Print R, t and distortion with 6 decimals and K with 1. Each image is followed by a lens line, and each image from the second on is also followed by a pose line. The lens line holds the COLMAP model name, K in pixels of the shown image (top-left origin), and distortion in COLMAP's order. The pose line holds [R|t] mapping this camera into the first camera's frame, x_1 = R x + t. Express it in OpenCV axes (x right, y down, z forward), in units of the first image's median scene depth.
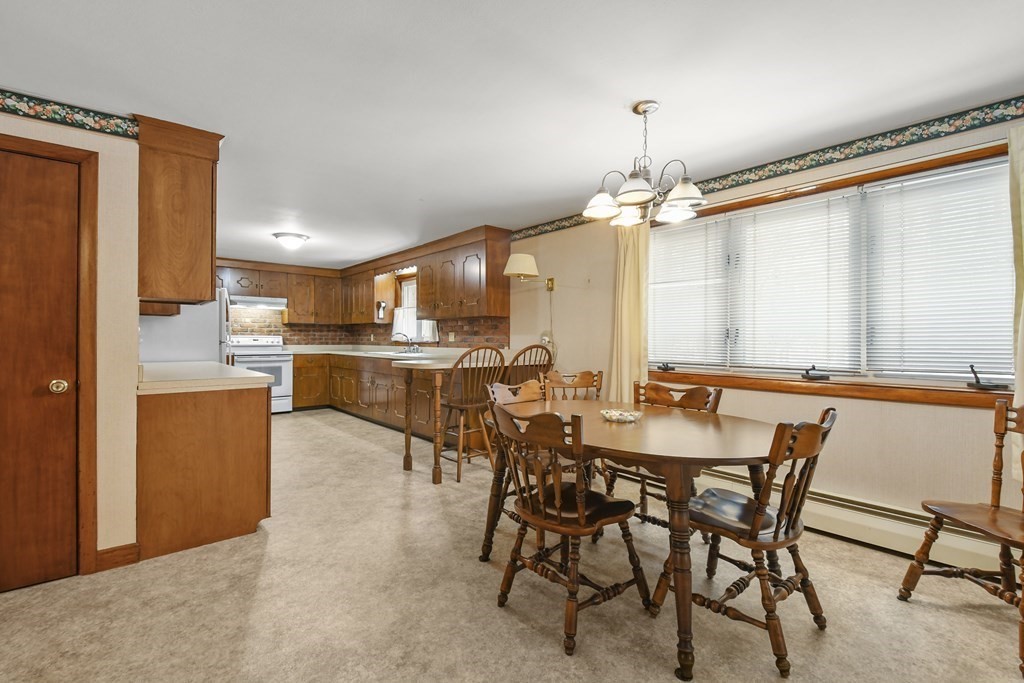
lens RADIAL K [[455.6, 0, 517.8], [0, 455.6, 340.3], [0, 0, 1]] dist [-0.012297, -0.002748]
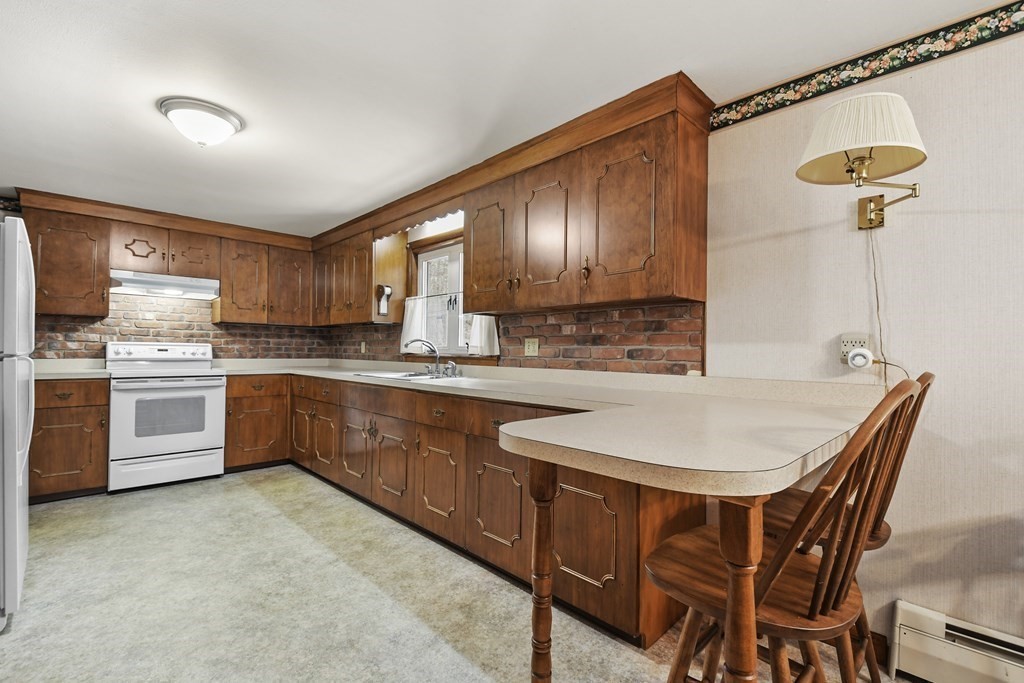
lens RADIAL K [[455.6, 0, 516.9], [0, 455.6, 346.9], [0, 0, 1]] dist [-0.012297, -0.002748]
pose [[0.998389, 0.008350, 0.056117, -0.162488], [-0.007634, 0.999887, -0.012979, -0.000613], [-0.056219, 0.012529, 0.998340, 0.412236]]
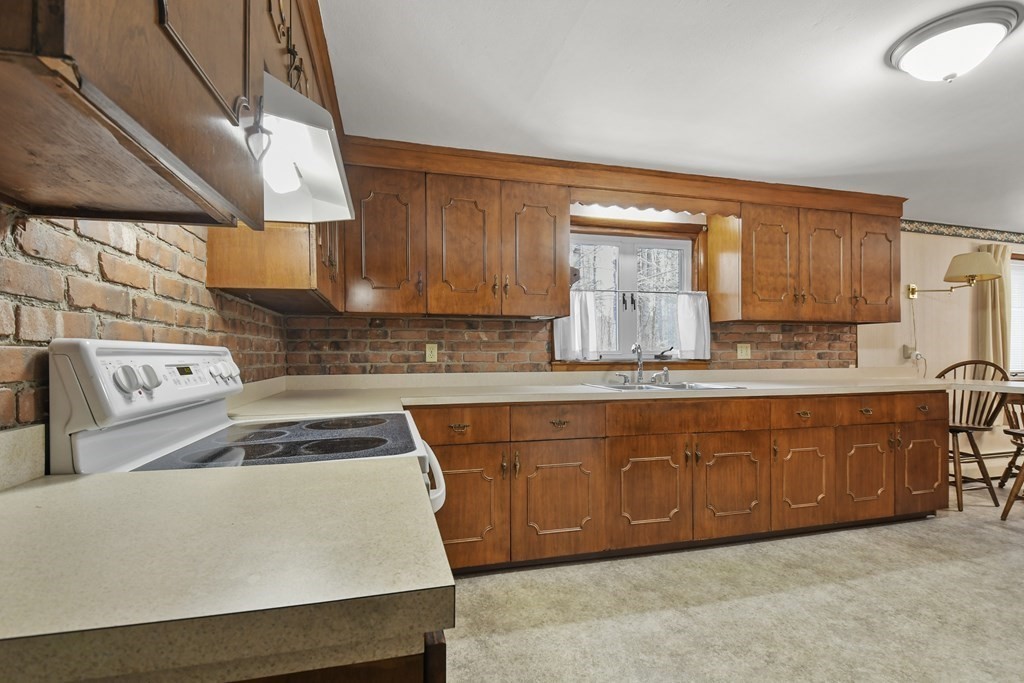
lens RADIAL K [[455.6, 0, 503.4], [0, 455.6, 356.1], [0, 0, 1]] dist [-0.012297, -0.002748]
pose [[0.456486, -0.001099, 0.889730, -0.699021], [0.008970, 0.999954, -0.003367, -0.001657], [-0.889685, 0.009518, 0.456475, 0.859767]]
